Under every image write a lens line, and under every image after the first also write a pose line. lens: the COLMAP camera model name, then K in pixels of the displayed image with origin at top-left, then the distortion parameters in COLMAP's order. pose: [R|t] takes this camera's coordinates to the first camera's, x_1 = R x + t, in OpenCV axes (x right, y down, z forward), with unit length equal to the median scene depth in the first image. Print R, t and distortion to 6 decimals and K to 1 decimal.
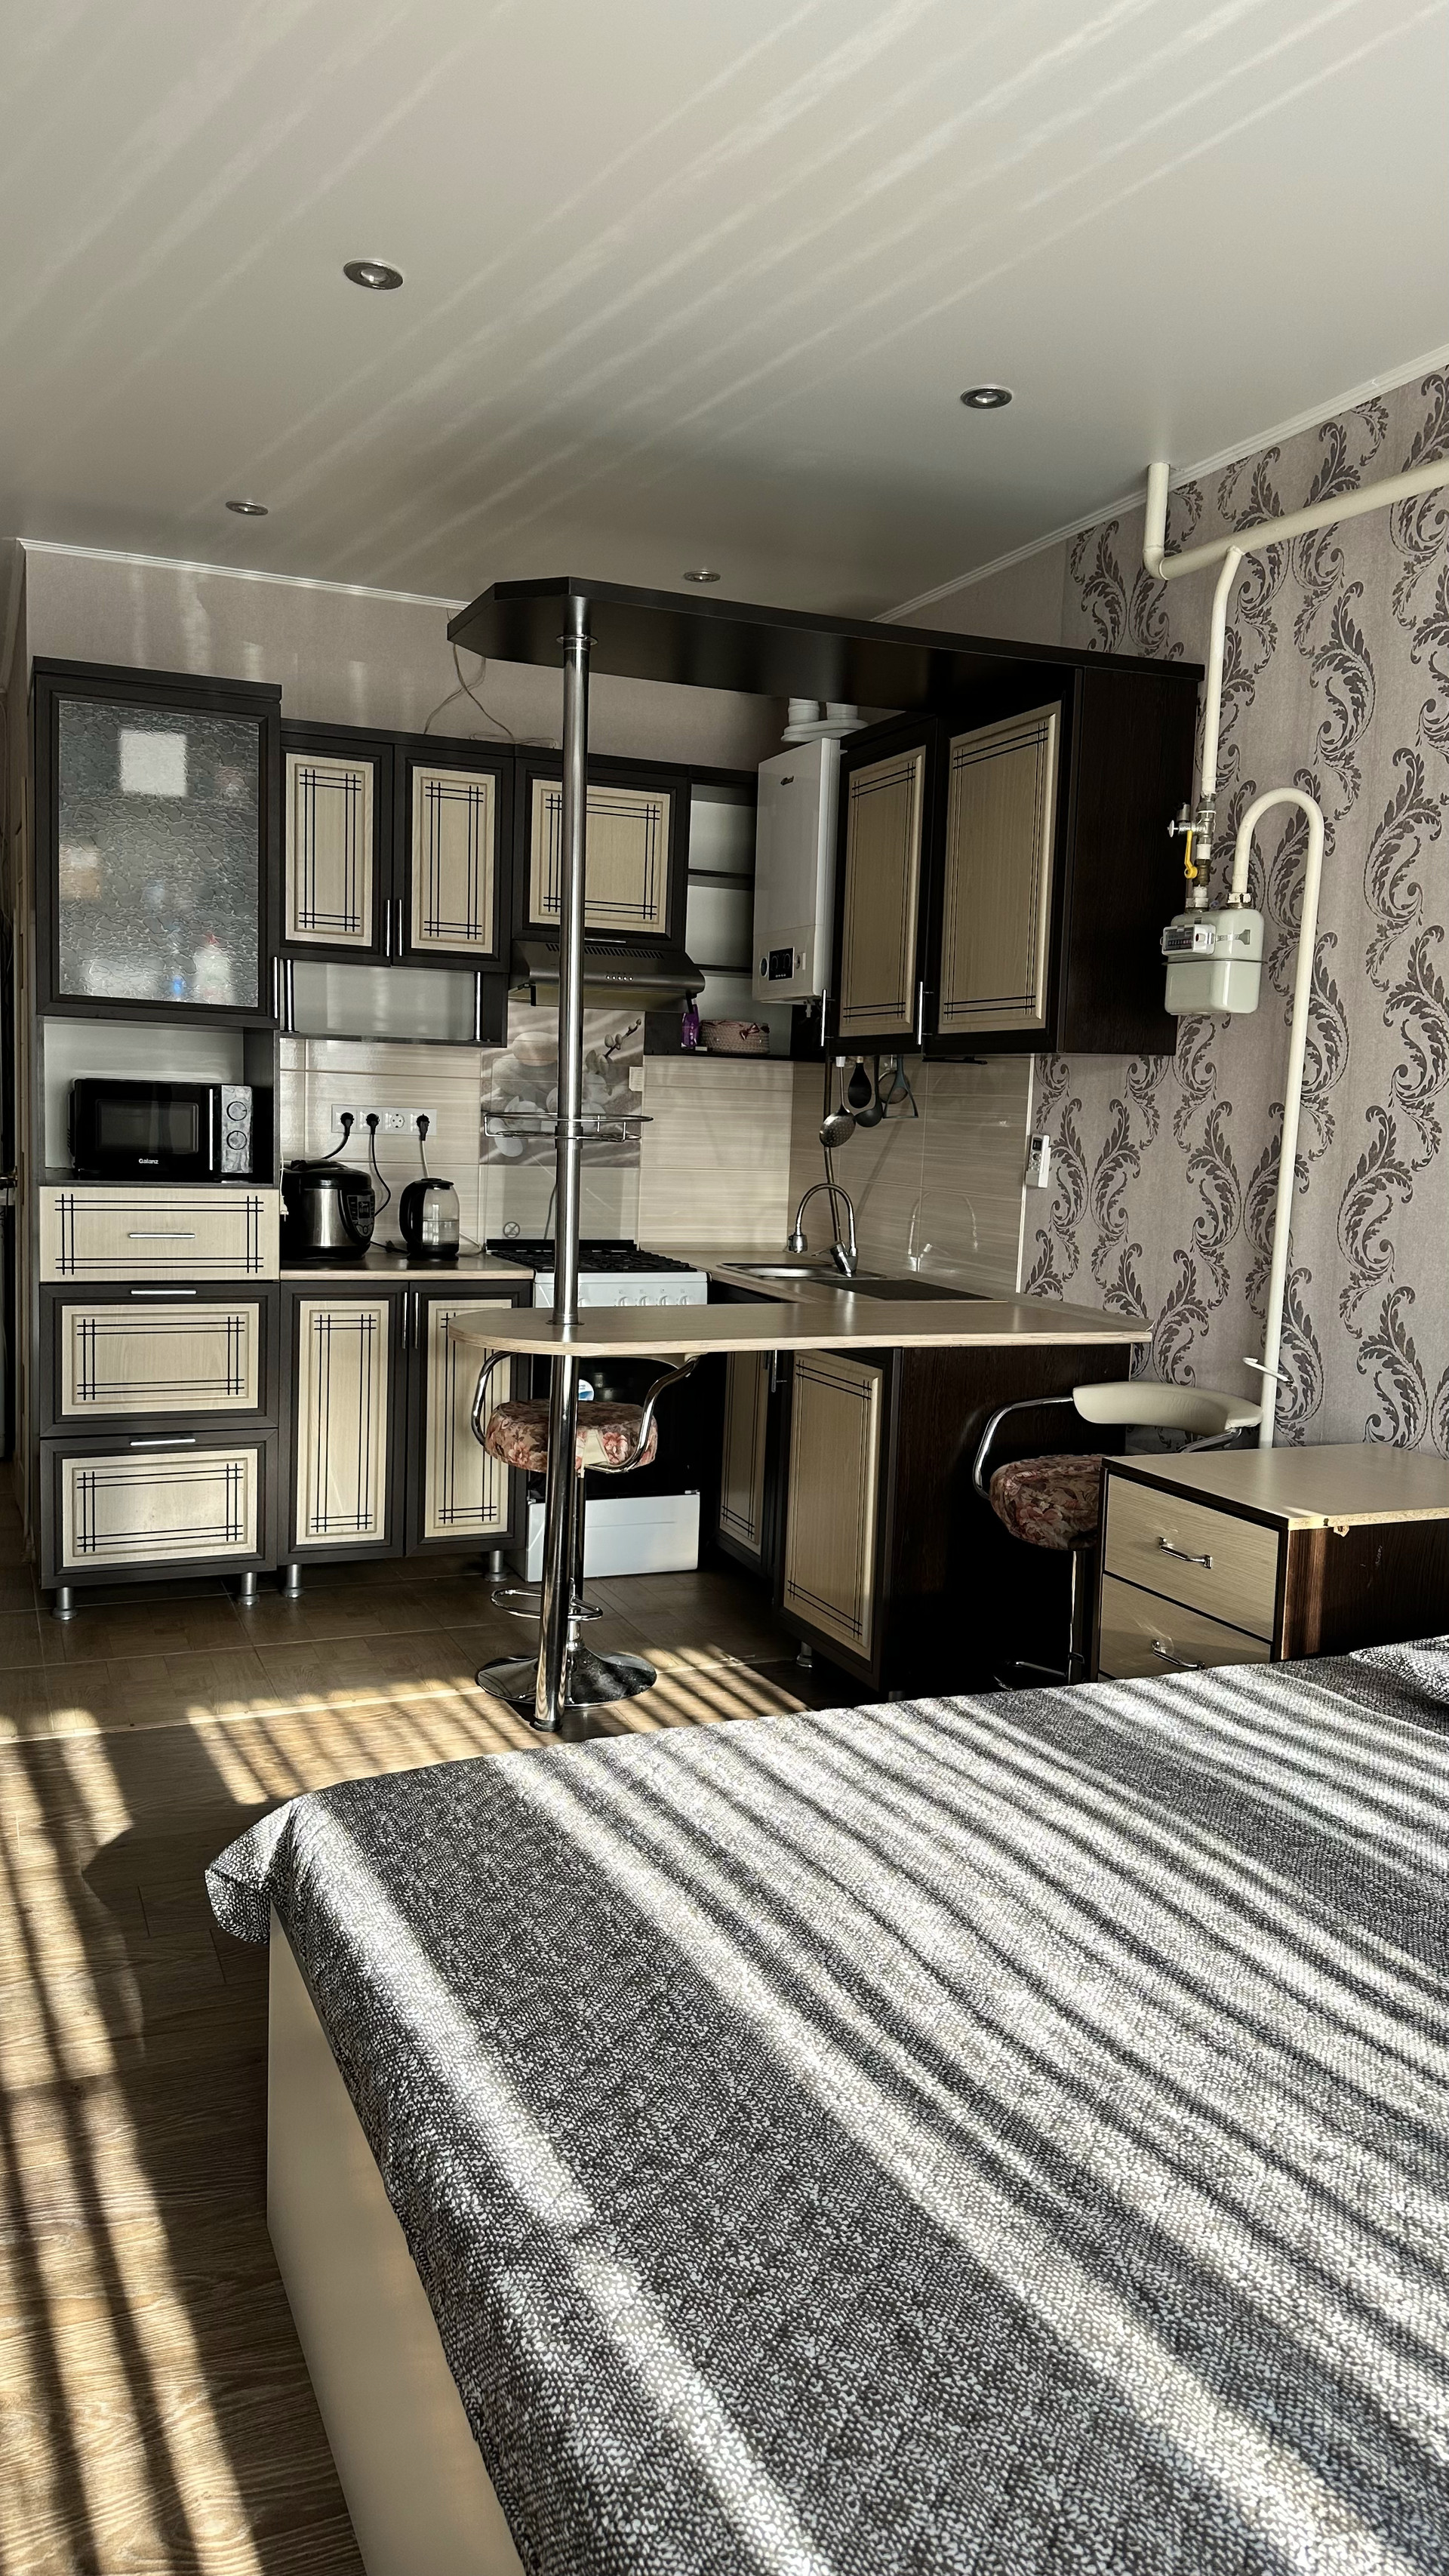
lens RADIAL K [[1818.2, 0, 745.6], [0, 1818.2, 1305.2], [0, 0, 1]] dist [0.072692, -0.090122]
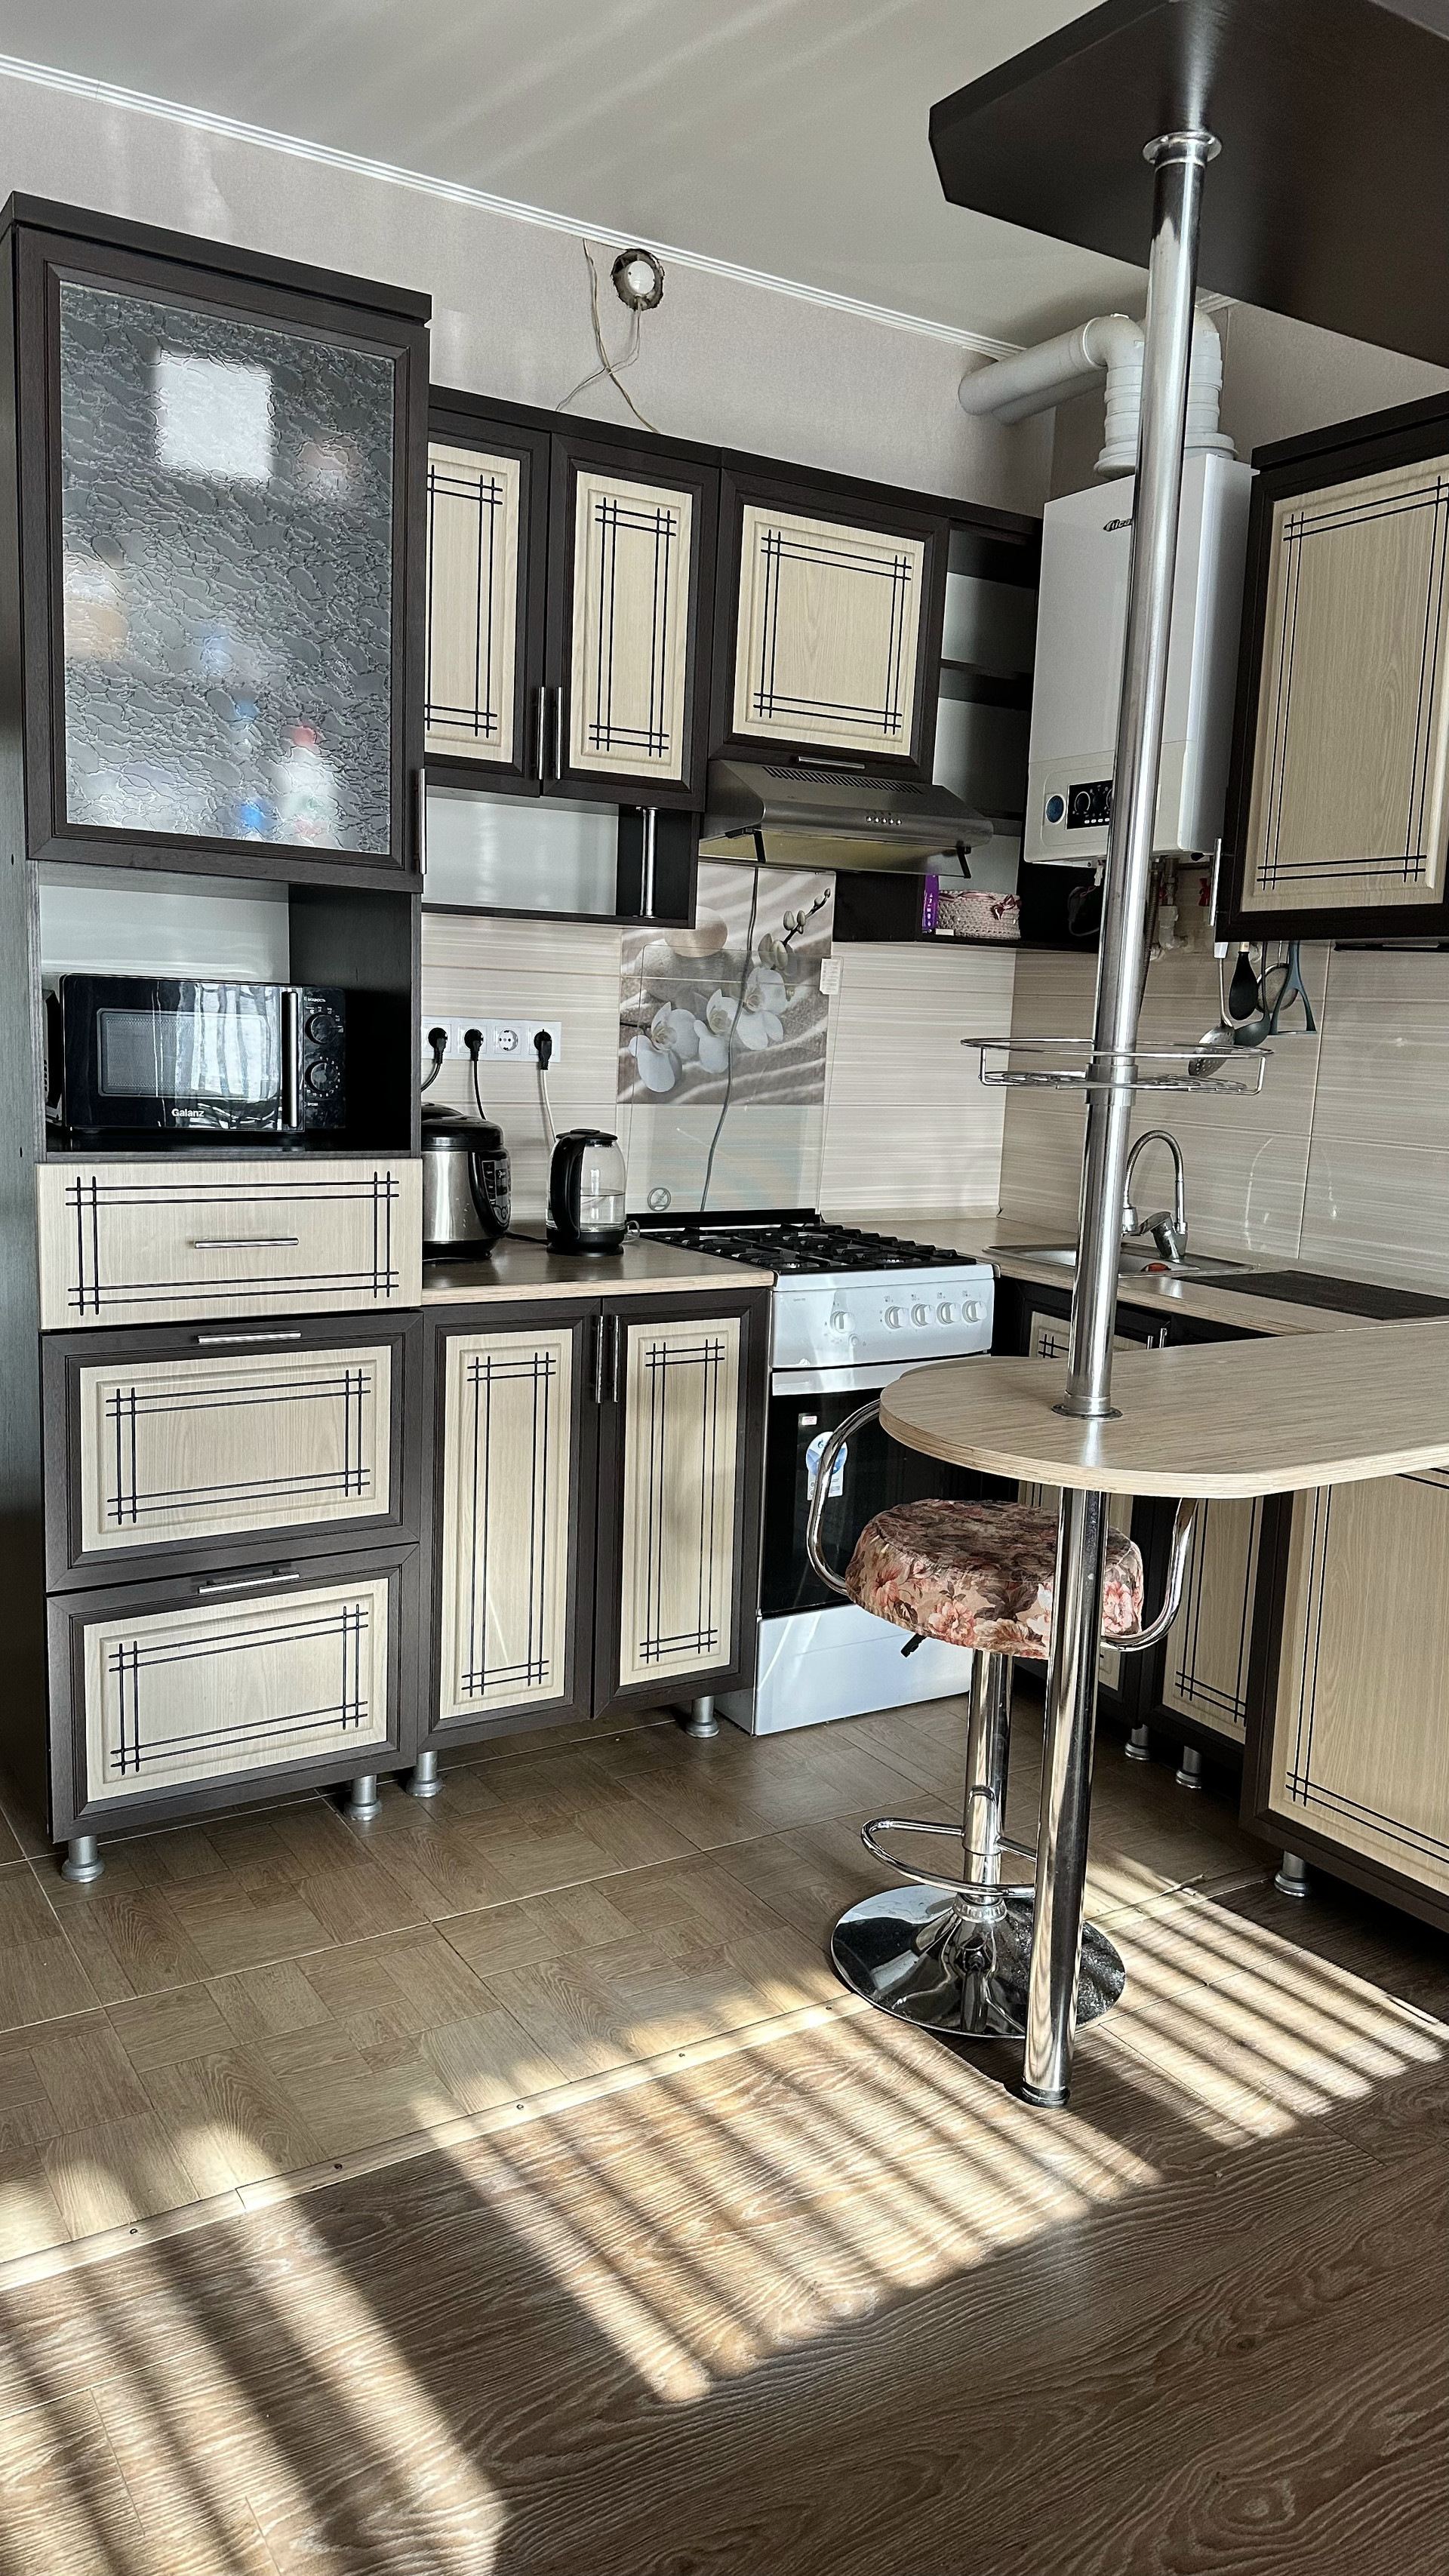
lens RADIAL K [[1818.2, 0, 704.1], [0, 1818.2, 1300.2], [0, 0, 1]] dist [0.072692, -0.090122]
pose [[0.988410, -0.023013, 0.150051, -0.252130], [0.014737, 0.998320, 0.056034, -0.048685], [-0.151089, -0.053173, 0.987089, 0.378073]]
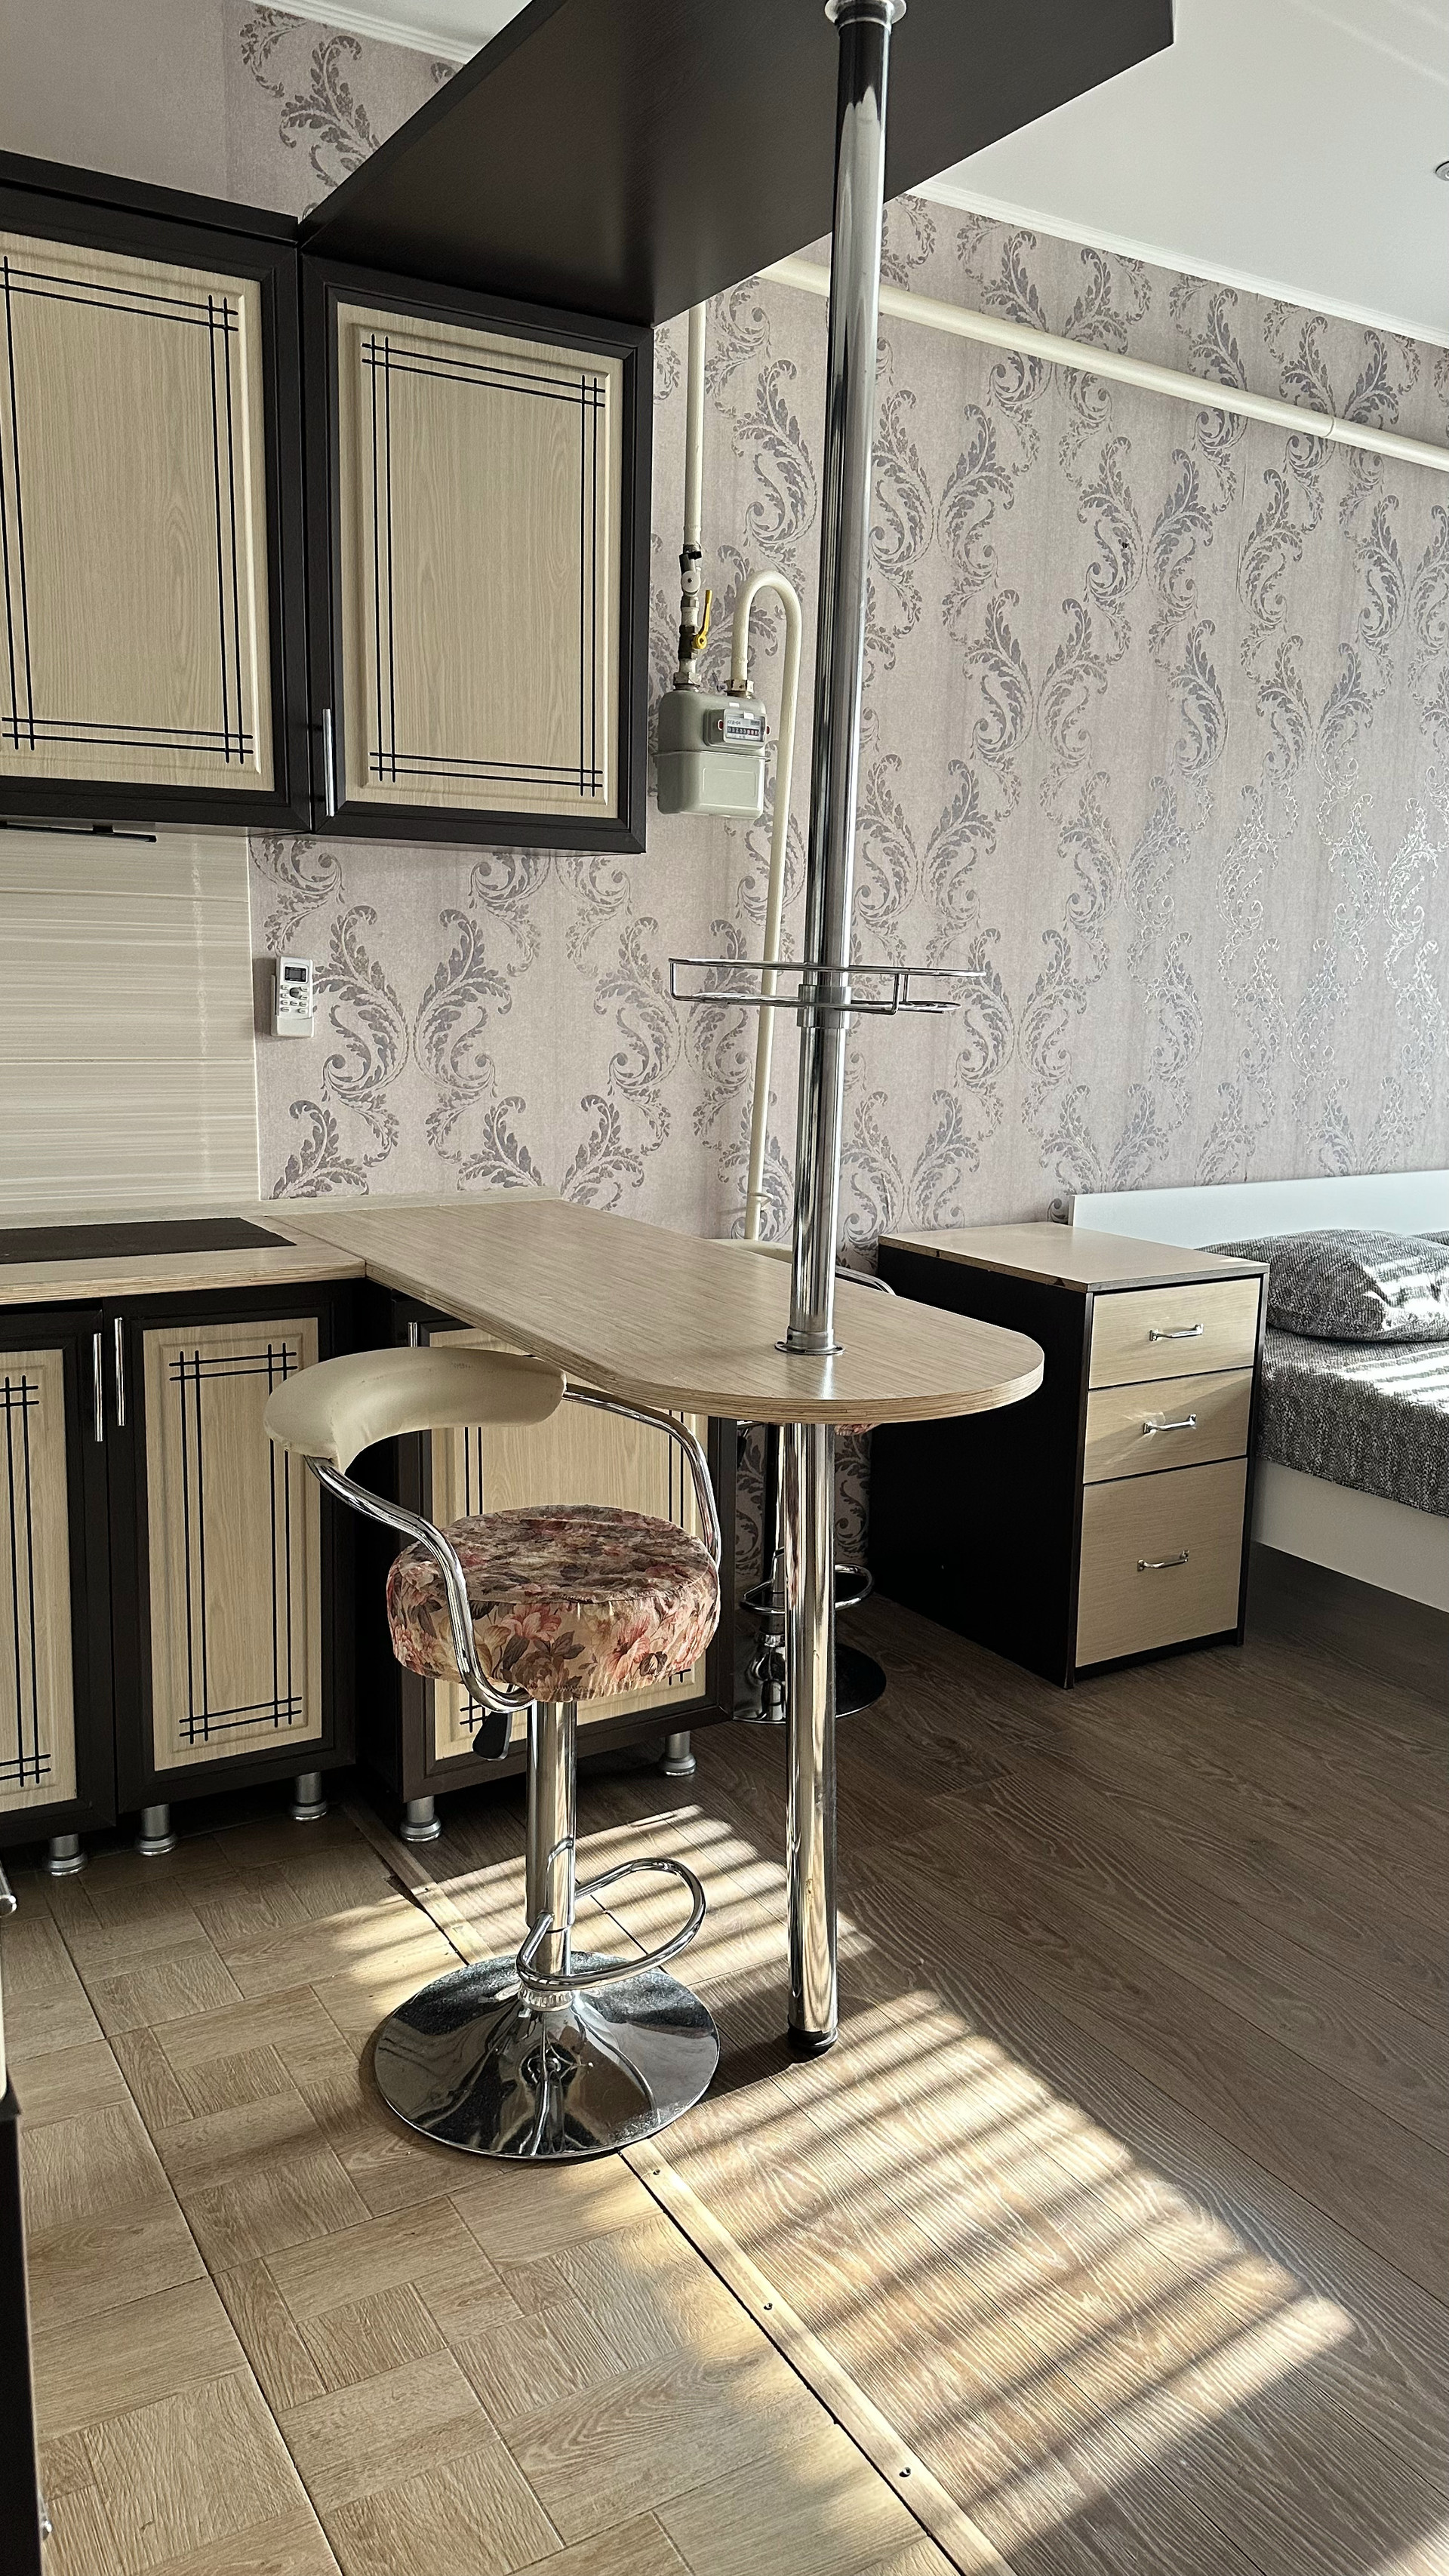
lens RADIAL K [[1818.2, 0, 734.3], [0, 1818.2, 1309.0], [0, 0, 1]] dist [0.072692, -0.090122]
pose [[-0.143352, -0.227408, 0.963190, -0.517131], [0.084285, 0.966901, 0.240828, -0.112950], [-0.986076, 0.115706, -0.119440, 0.898689]]
